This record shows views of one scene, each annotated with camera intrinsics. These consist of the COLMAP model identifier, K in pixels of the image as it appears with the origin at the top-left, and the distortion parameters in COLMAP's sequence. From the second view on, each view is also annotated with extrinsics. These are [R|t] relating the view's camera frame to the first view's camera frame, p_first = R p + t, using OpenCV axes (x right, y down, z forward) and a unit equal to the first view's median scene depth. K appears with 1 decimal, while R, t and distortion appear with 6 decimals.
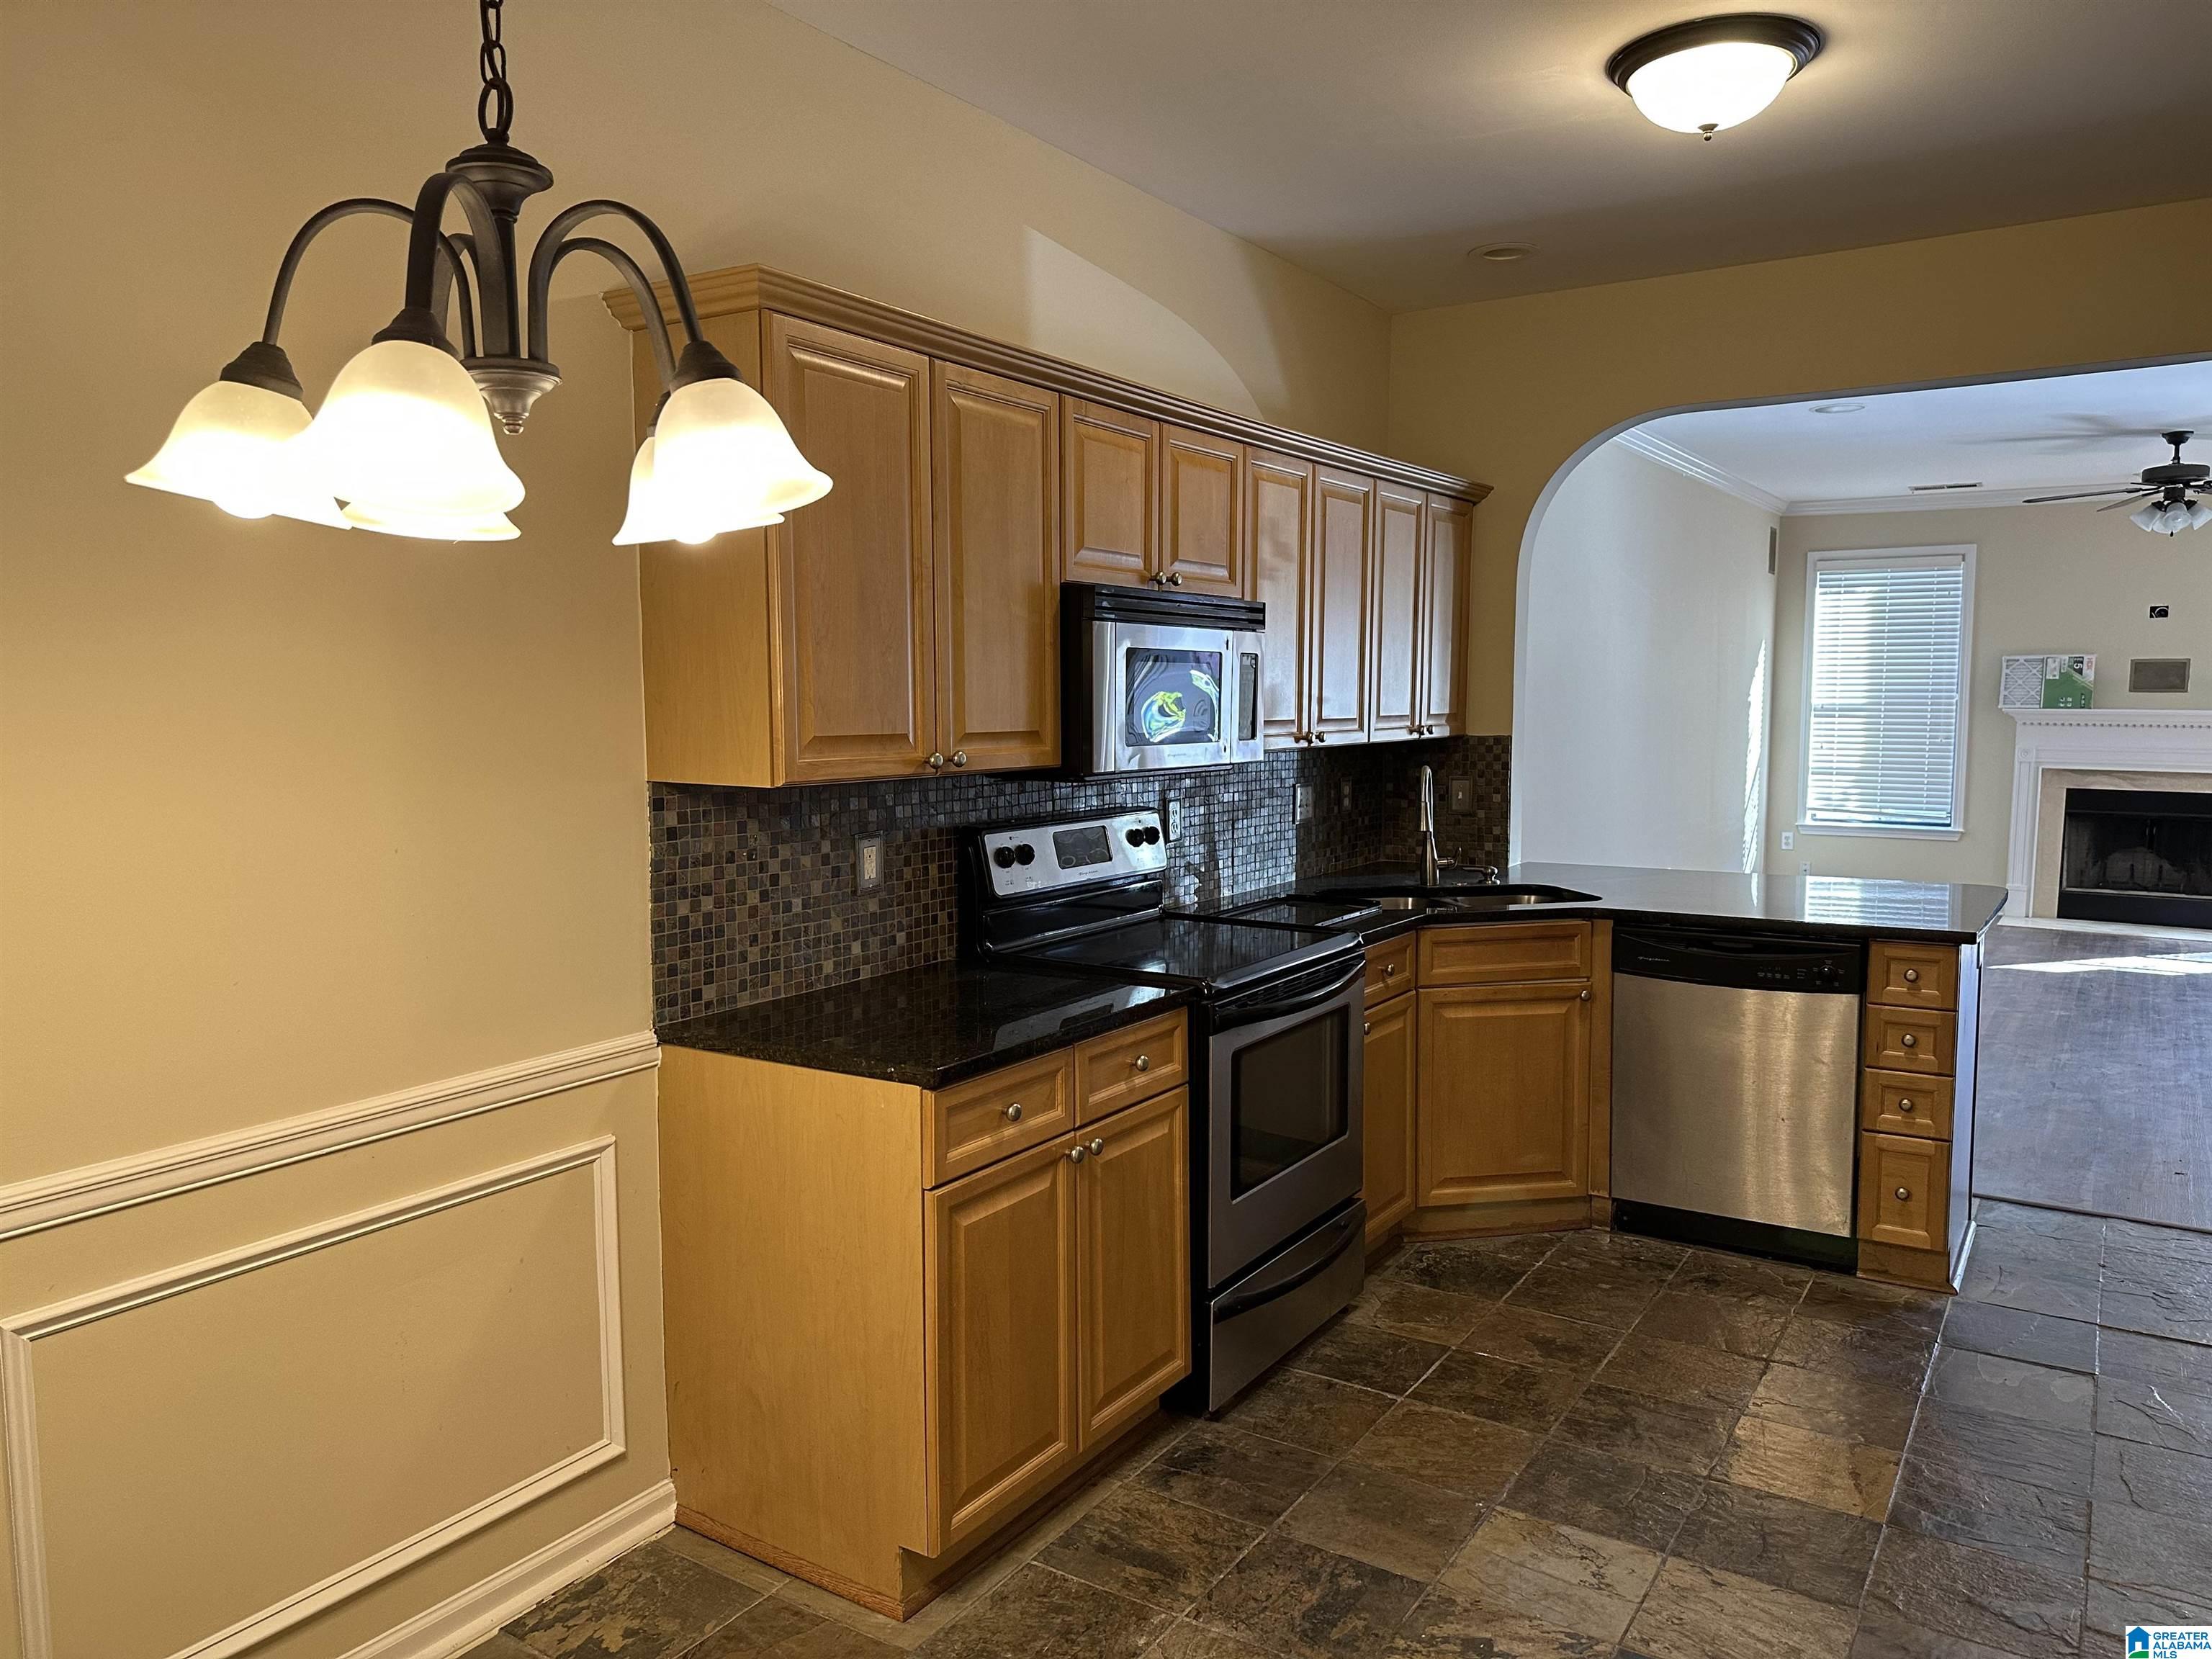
lens RADIAL K [[1517.9, 0, 1119.1], [0, 1517.9, 830.8], [0, 0, 1]] dist [0.082707, -0.107512]
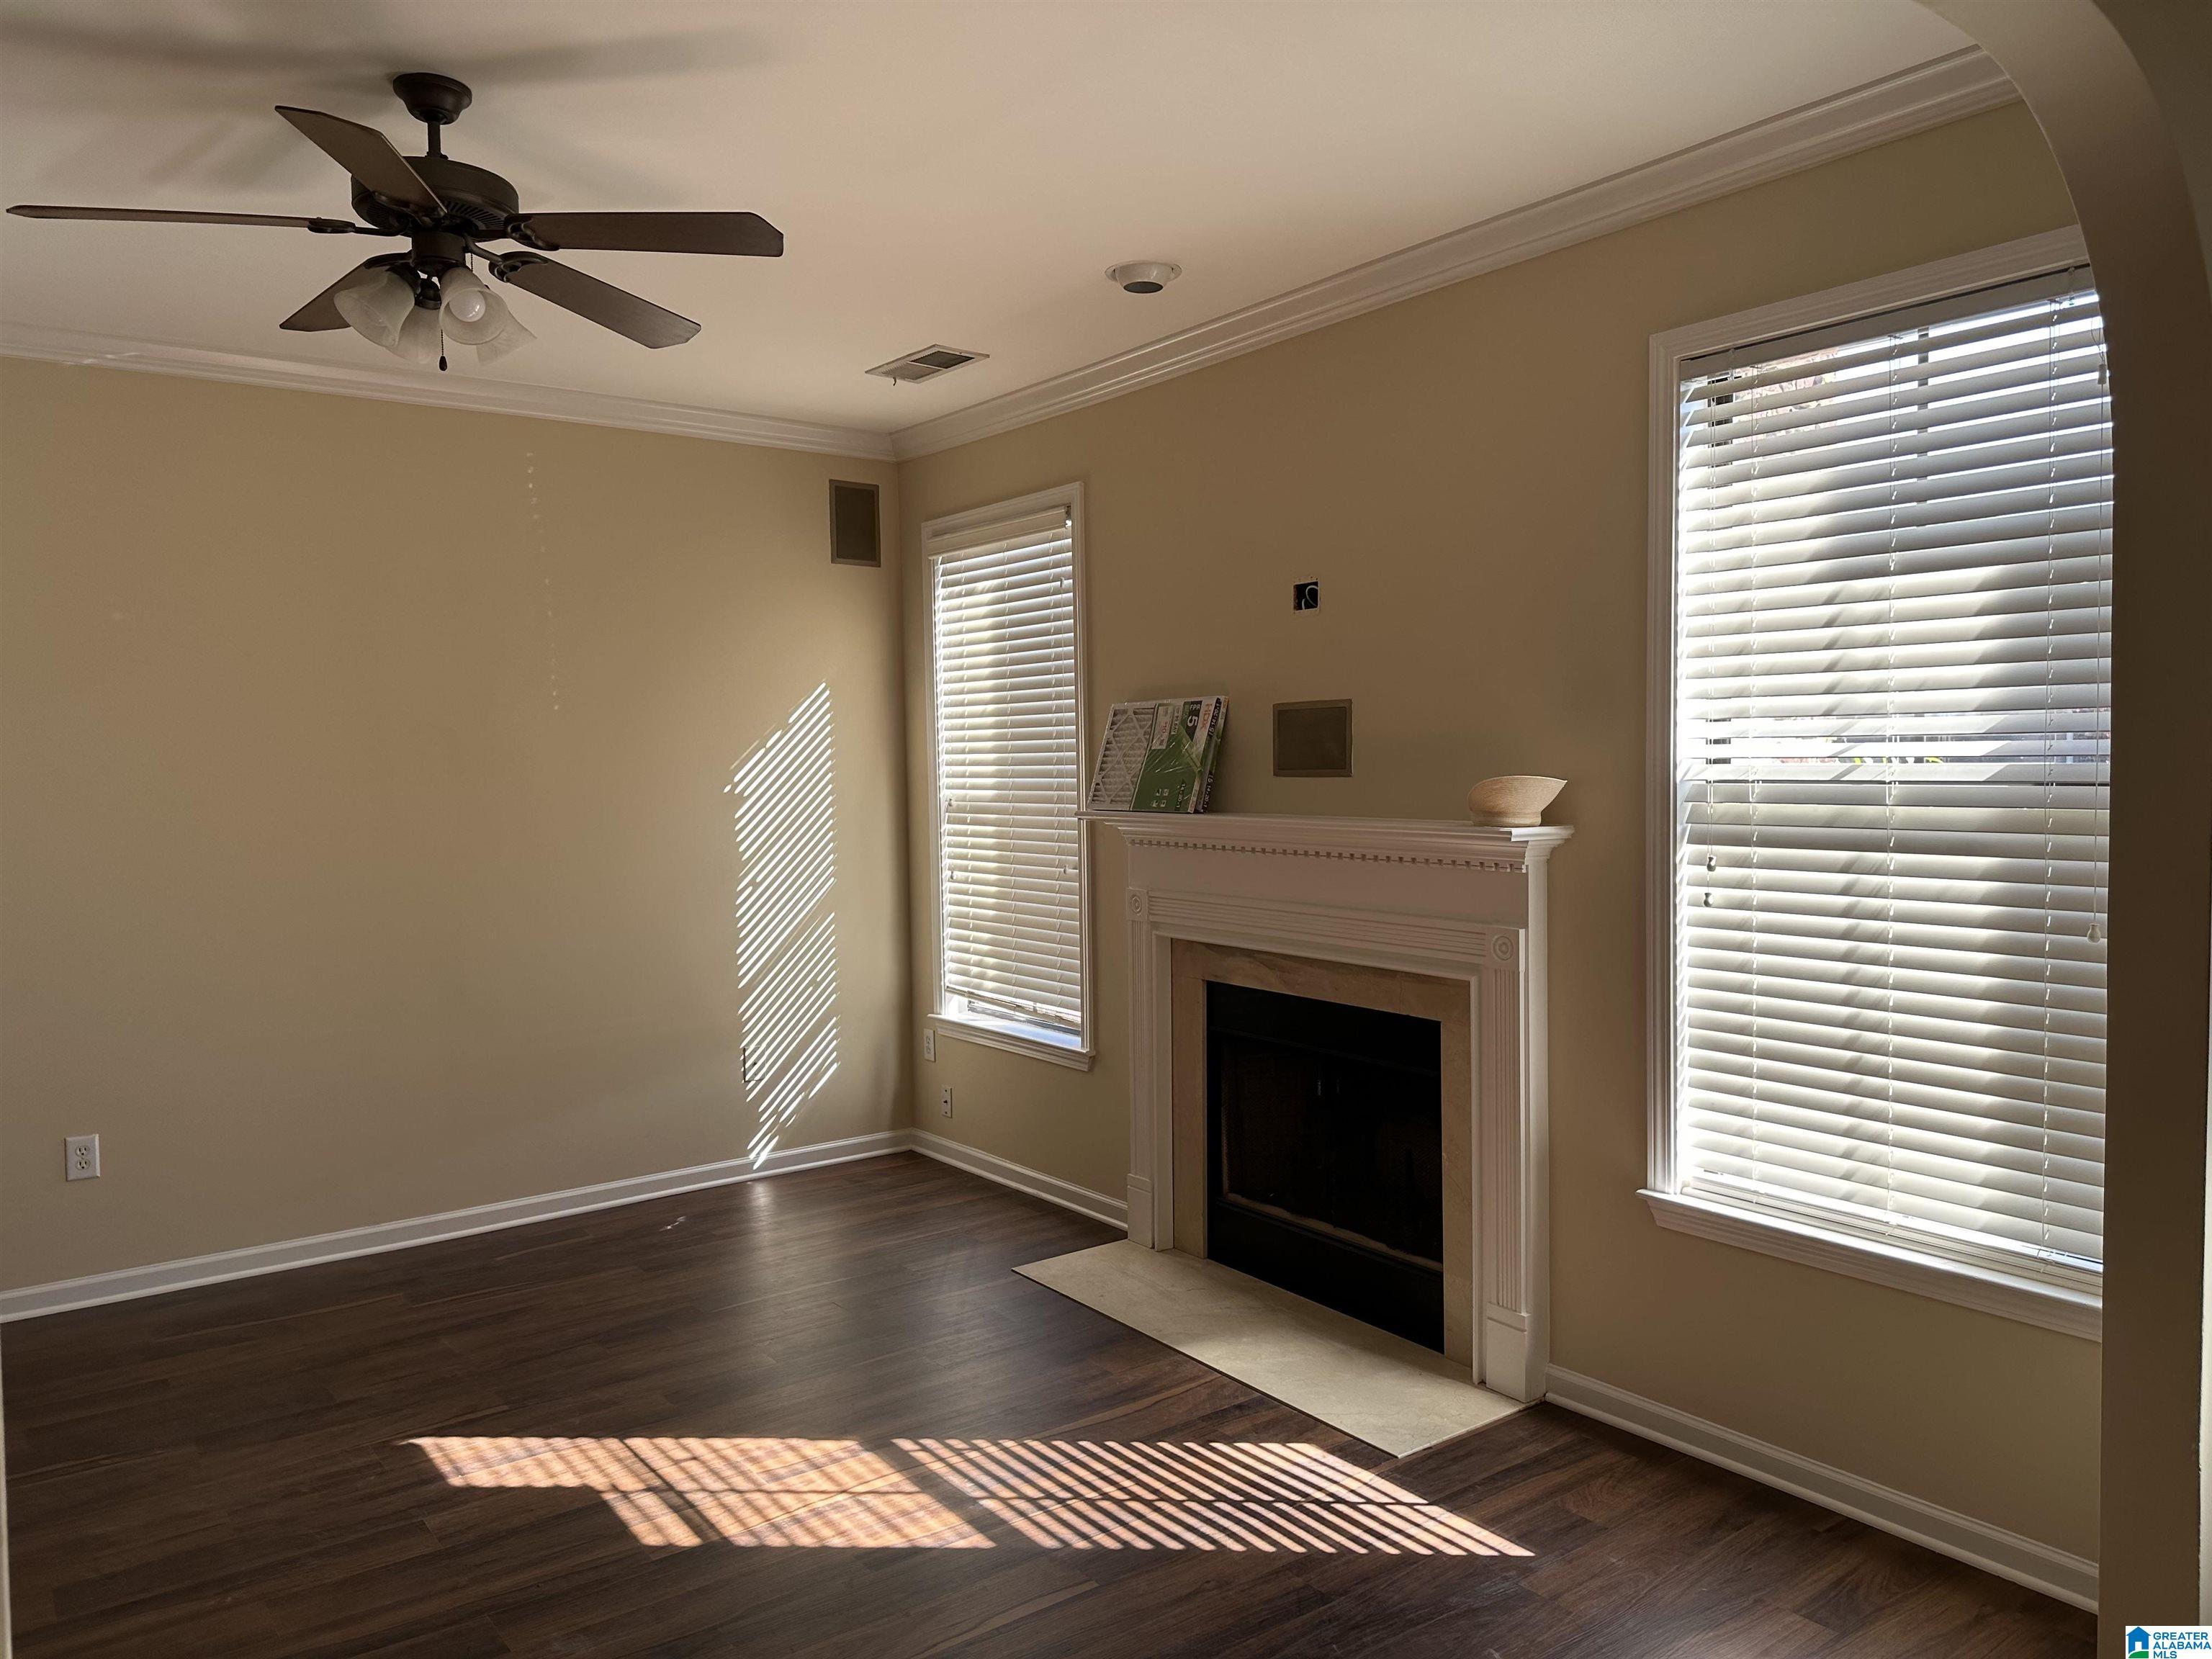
lens RADIAL K [[1517.9, 0, 1083.2], [0, 1517.9, 839.4], [0, 0, 1]] dist [0.082707, -0.107512]
pose [[0.942771, 0.000603, -0.333440, 0.796126], [-0.013399, 0.999259, -0.036077, -0.057820], [0.333172, 0.038480, 0.942081, 0.595777]]
